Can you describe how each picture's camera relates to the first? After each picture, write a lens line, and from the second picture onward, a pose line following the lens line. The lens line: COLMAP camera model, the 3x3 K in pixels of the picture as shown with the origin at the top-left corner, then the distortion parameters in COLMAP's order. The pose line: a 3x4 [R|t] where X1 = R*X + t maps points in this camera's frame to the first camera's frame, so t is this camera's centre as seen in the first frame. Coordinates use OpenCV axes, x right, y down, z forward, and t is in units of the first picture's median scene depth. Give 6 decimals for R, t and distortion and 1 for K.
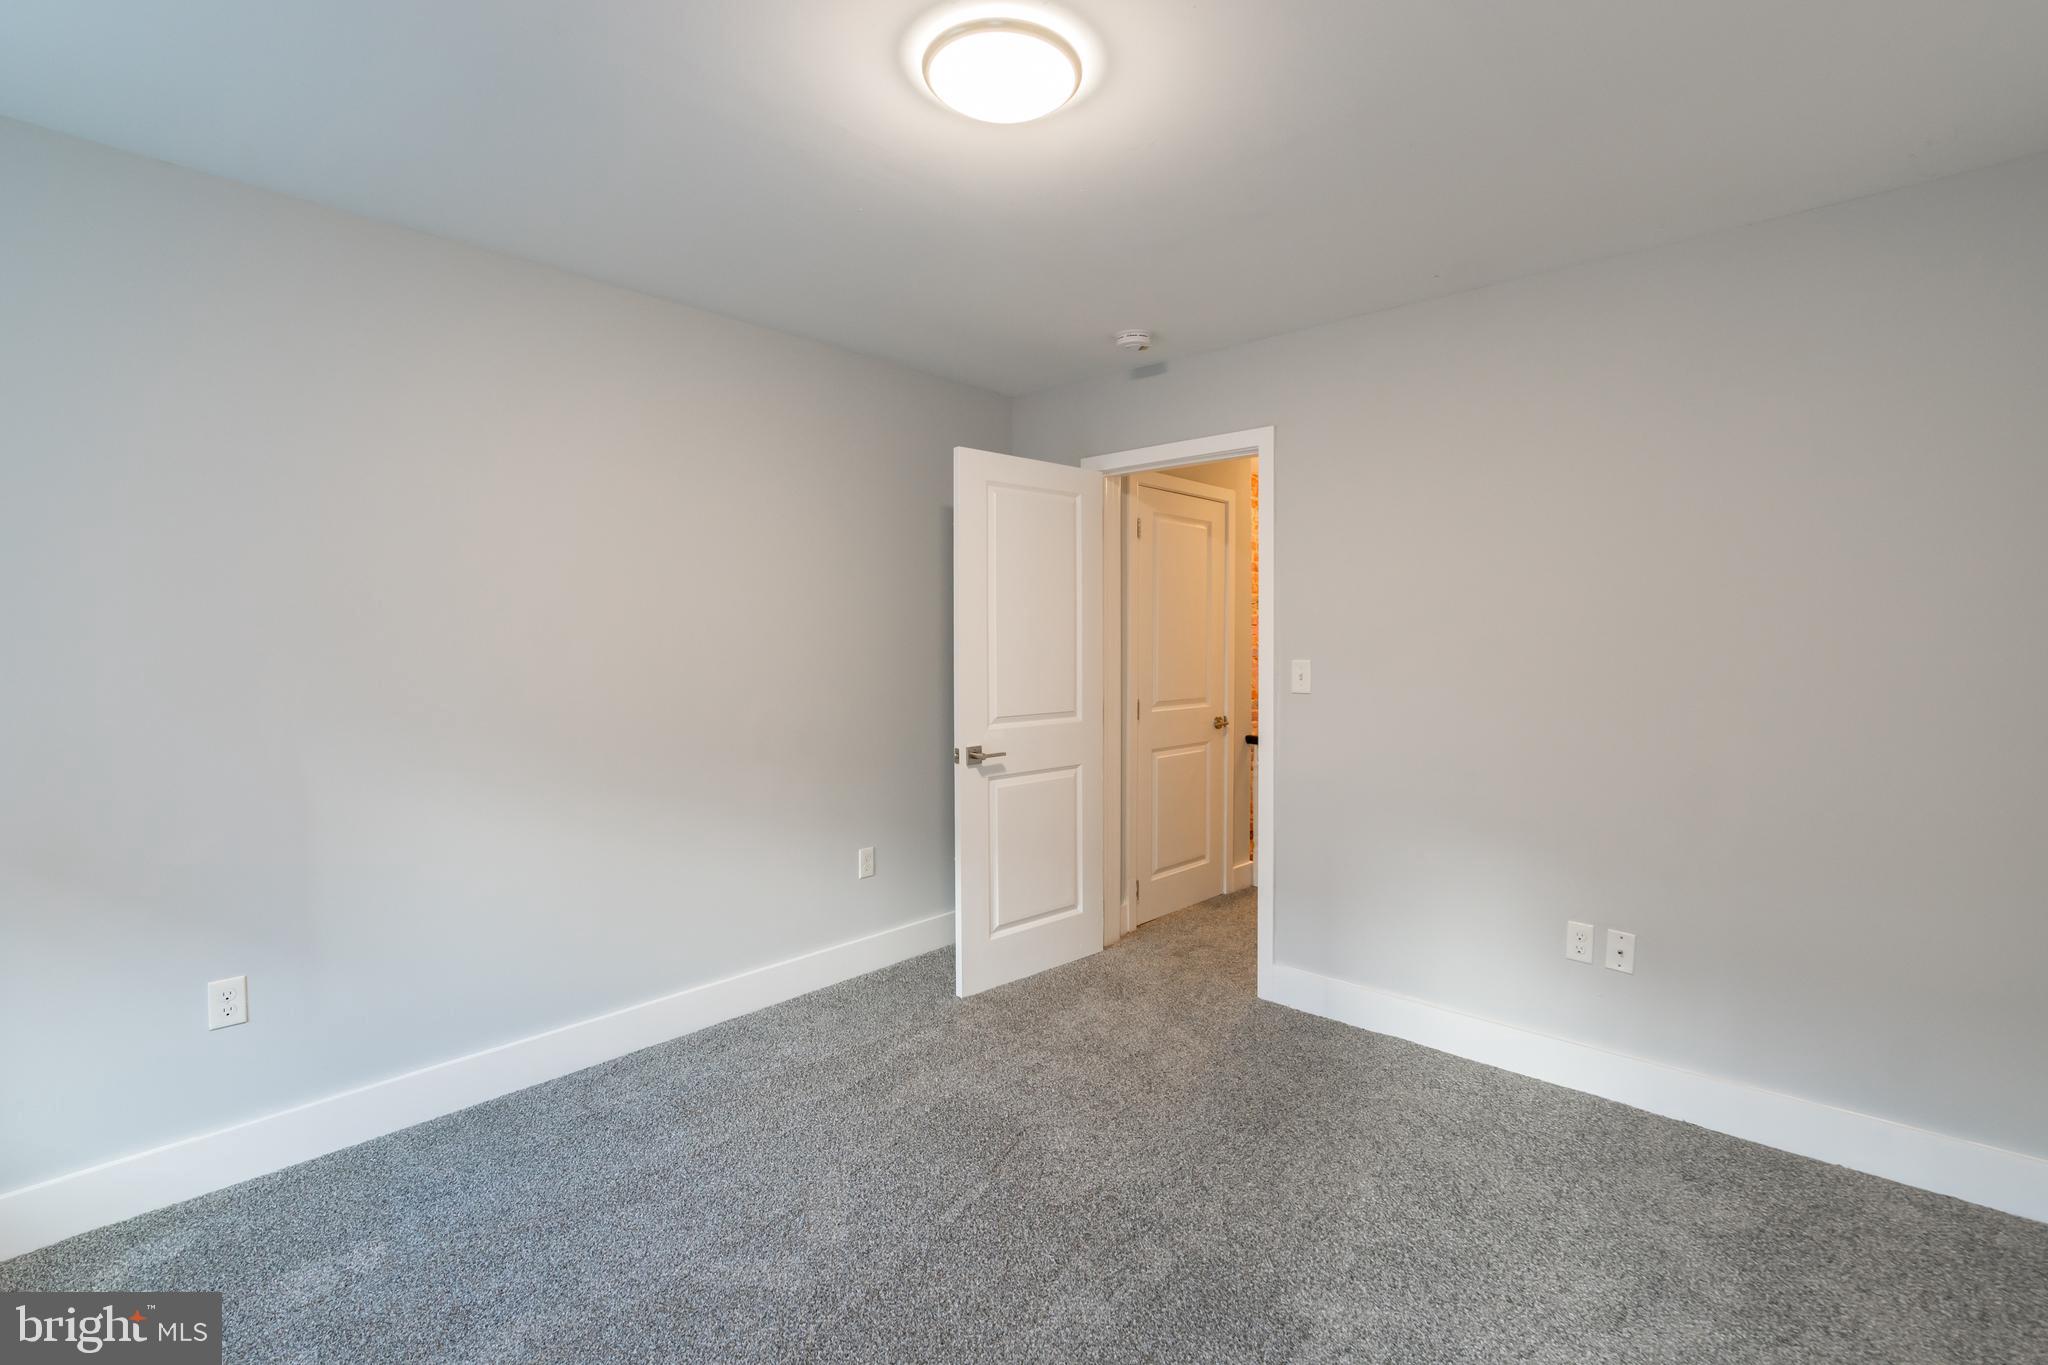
lens RADIAL K [[913.7, 0, 1010.9], [0, 913.7, 646.7], [0, 0, 1]] dist [-0.020135, 0.002656]
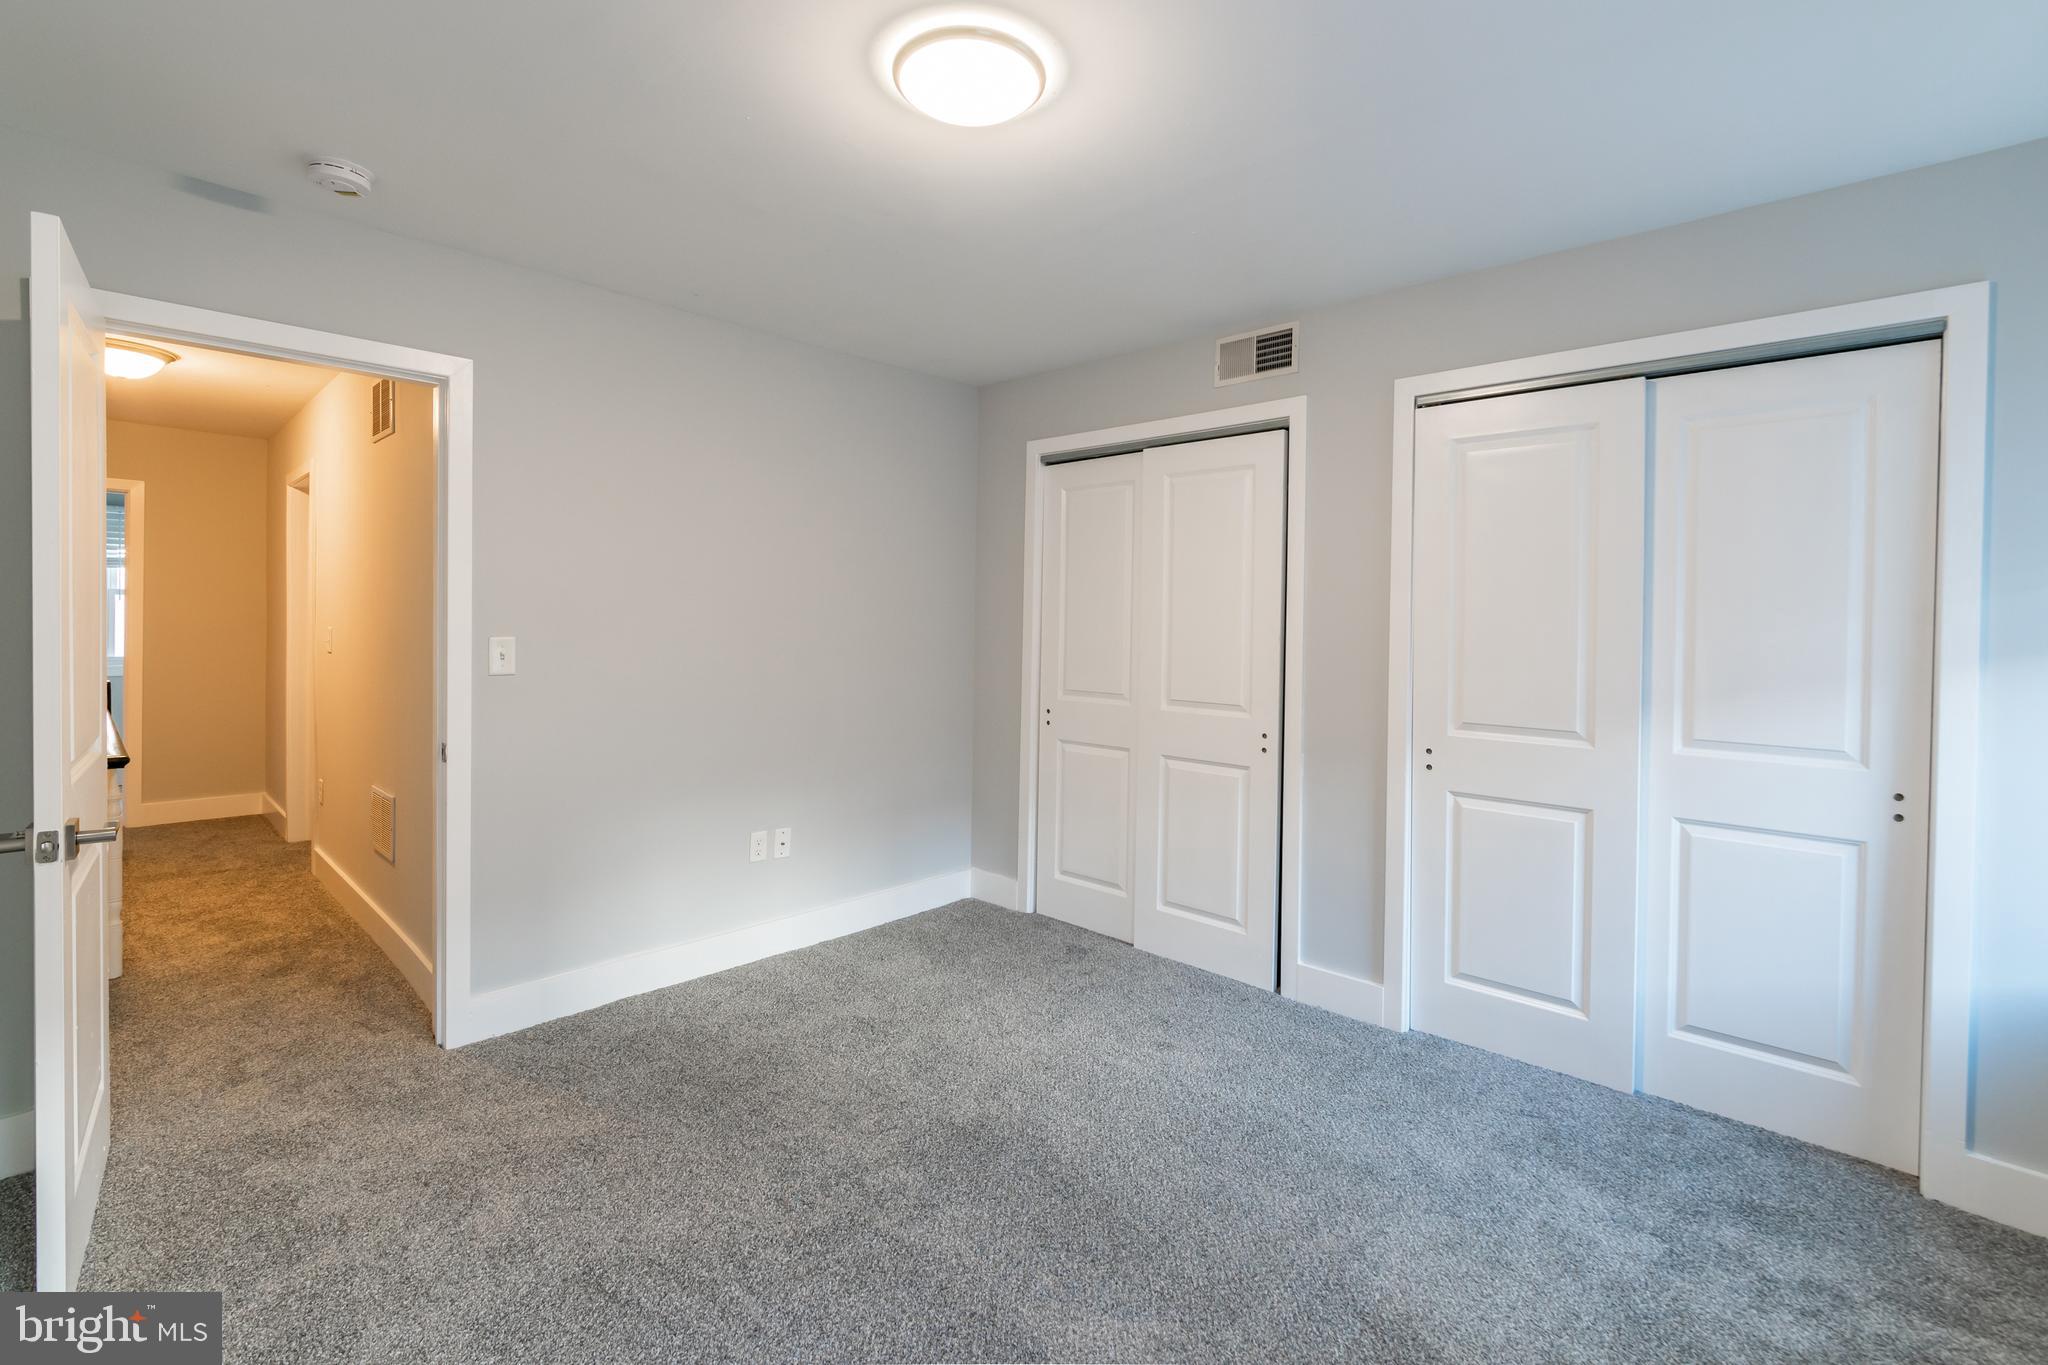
lens RADIAL K [[913.7, 0, 1042.6], [0, 913.7, 625.3], [0, 0, 1]] dist [-0.020135, 0.002656]
pose [[0.001780, -0.016435, 0.999863, -0.575601], [-0.003452, 0.999859, 0.016441, -0.013531], [-0.999992, -0.003481, 0.001723, 0.498506]]
